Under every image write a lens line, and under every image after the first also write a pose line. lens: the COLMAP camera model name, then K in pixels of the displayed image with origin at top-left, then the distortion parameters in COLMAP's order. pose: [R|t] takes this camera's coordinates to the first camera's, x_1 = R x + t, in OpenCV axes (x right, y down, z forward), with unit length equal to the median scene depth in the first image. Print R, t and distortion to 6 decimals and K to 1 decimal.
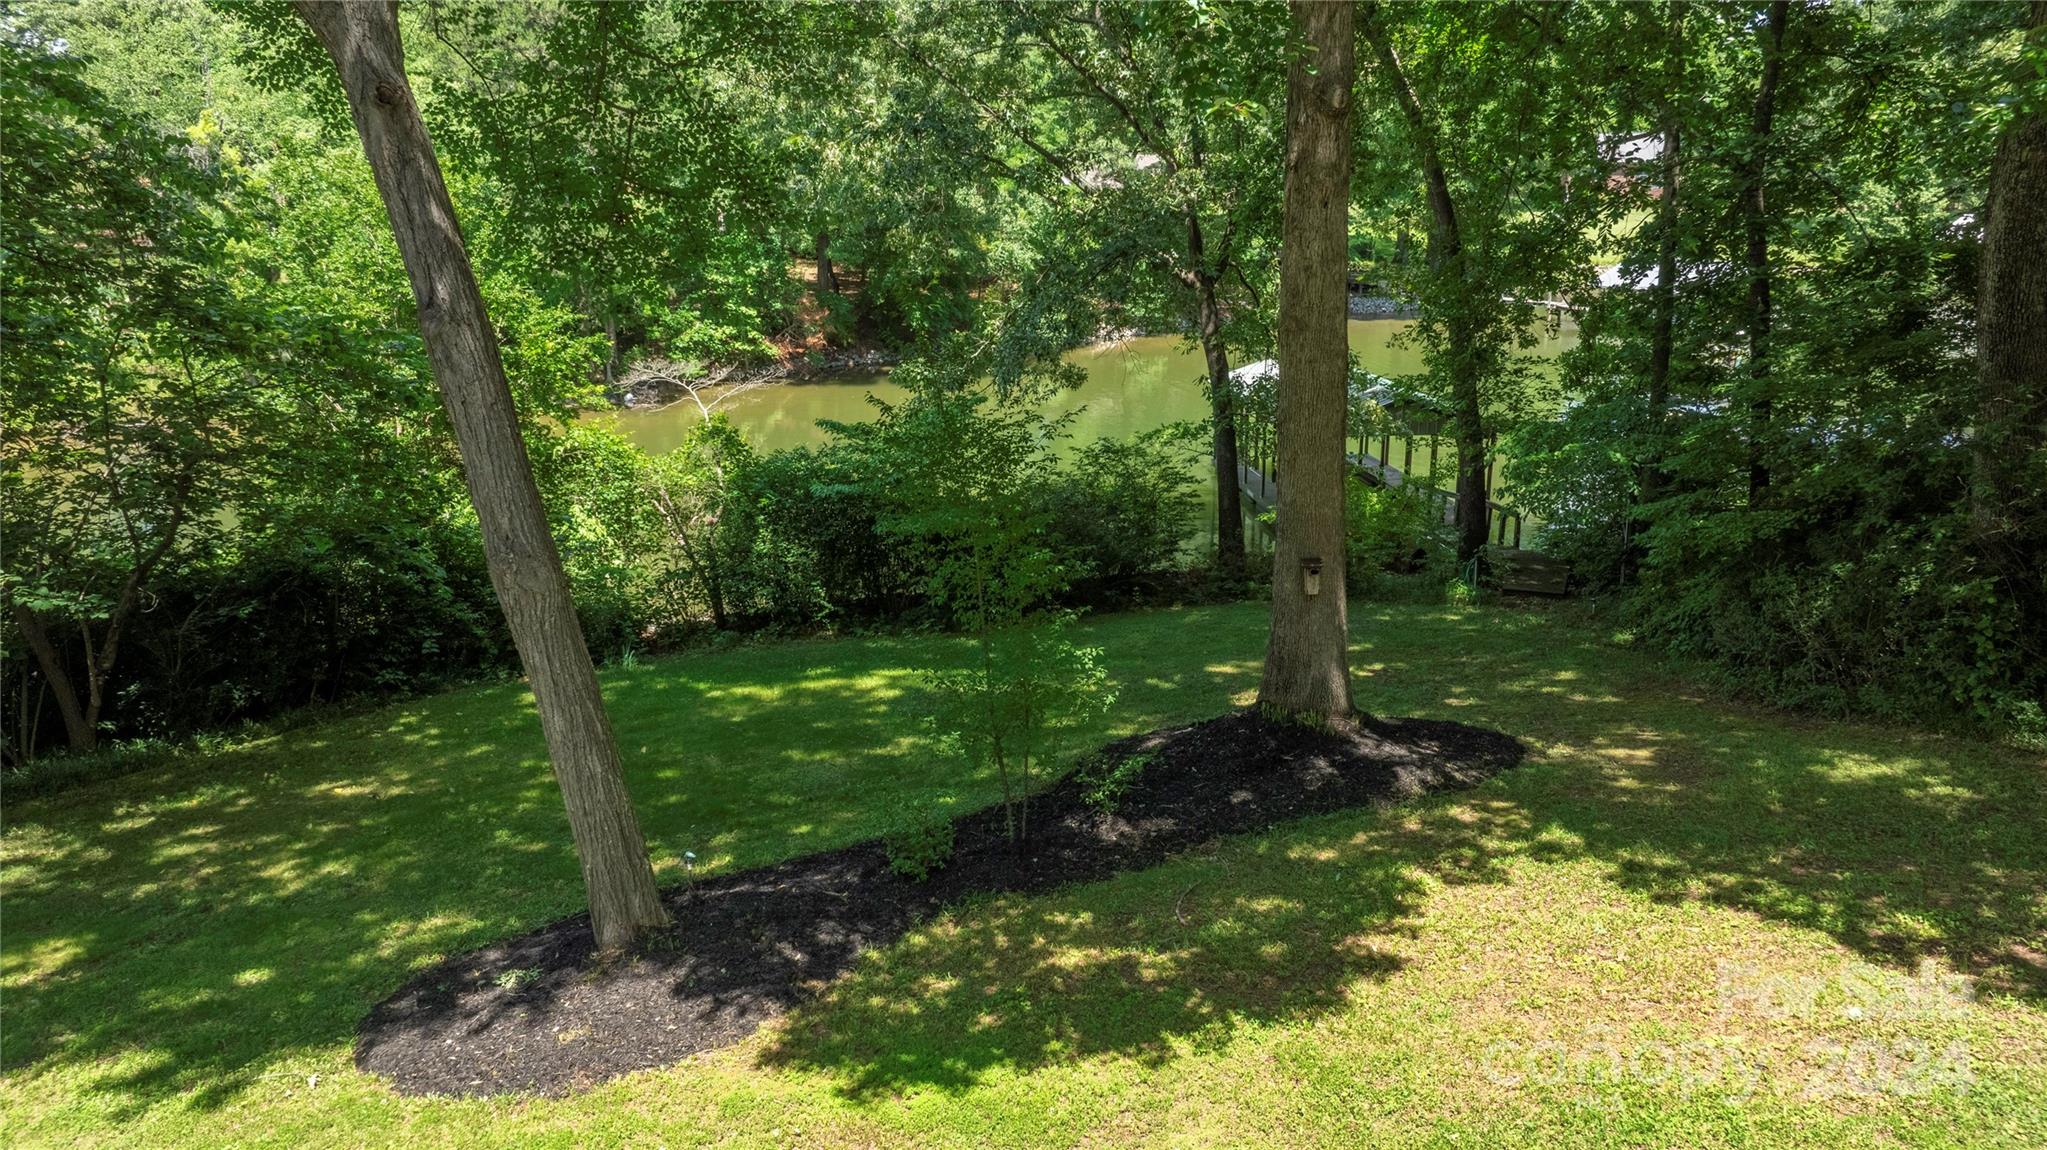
lens RADIAL K [[1479.4, 0, 1023.5], [0, 1479.4, 575.0], [0, 0, 1]] dist [-0.003411, -0.000010]
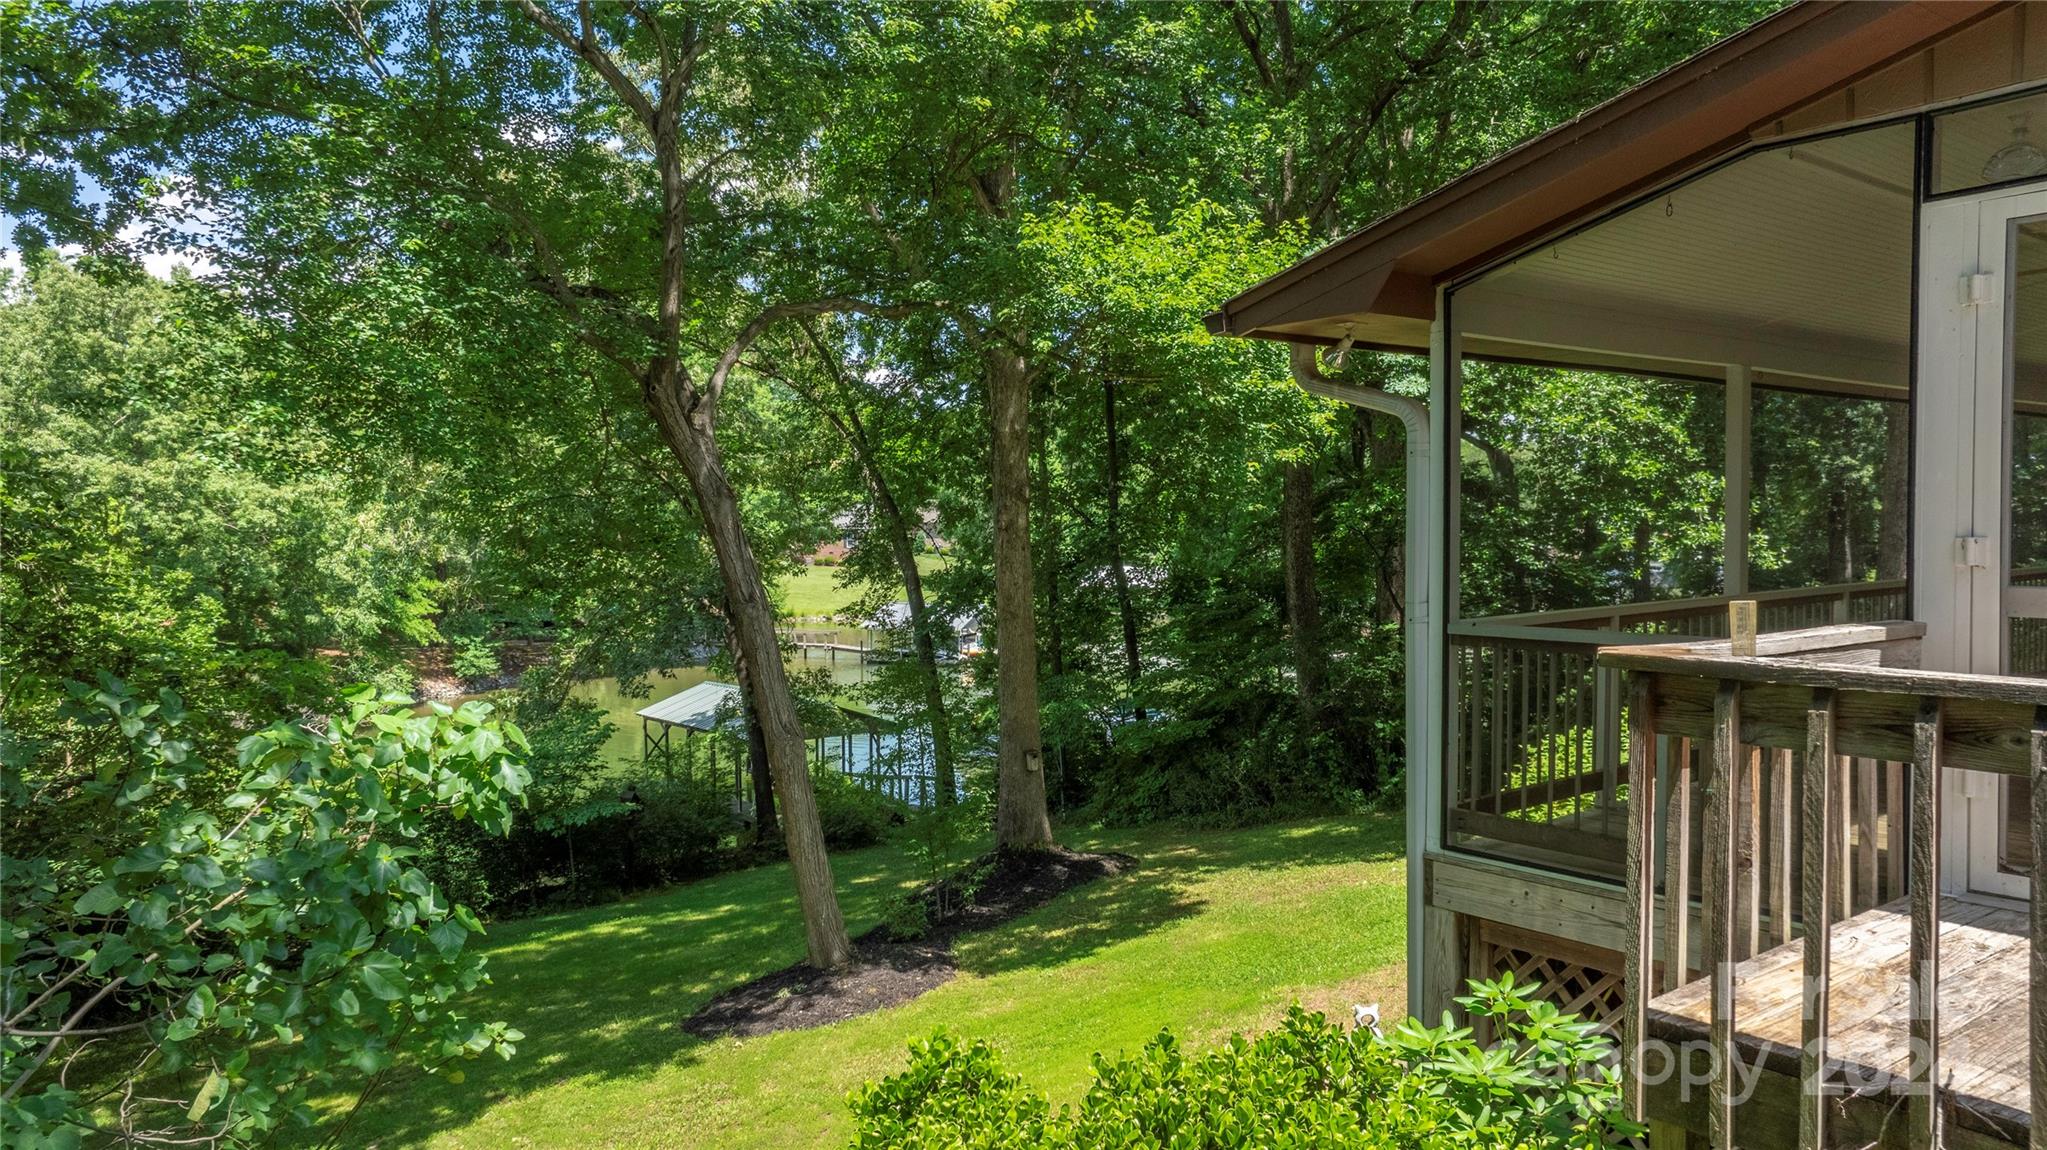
lens RADIAL K [[1479.4, 0, 1023.5], [0, 1479.4, 575.0], [0, 0, 1]] dist [-0.003411, -0.000010]
pose [[0.858273, -0.025111, 0.512579, -0.906329], [0.146847, 0.969056, -0.198411, 0.170386], [-0.491735, 0.245561, 0.835402, -0.644841]]
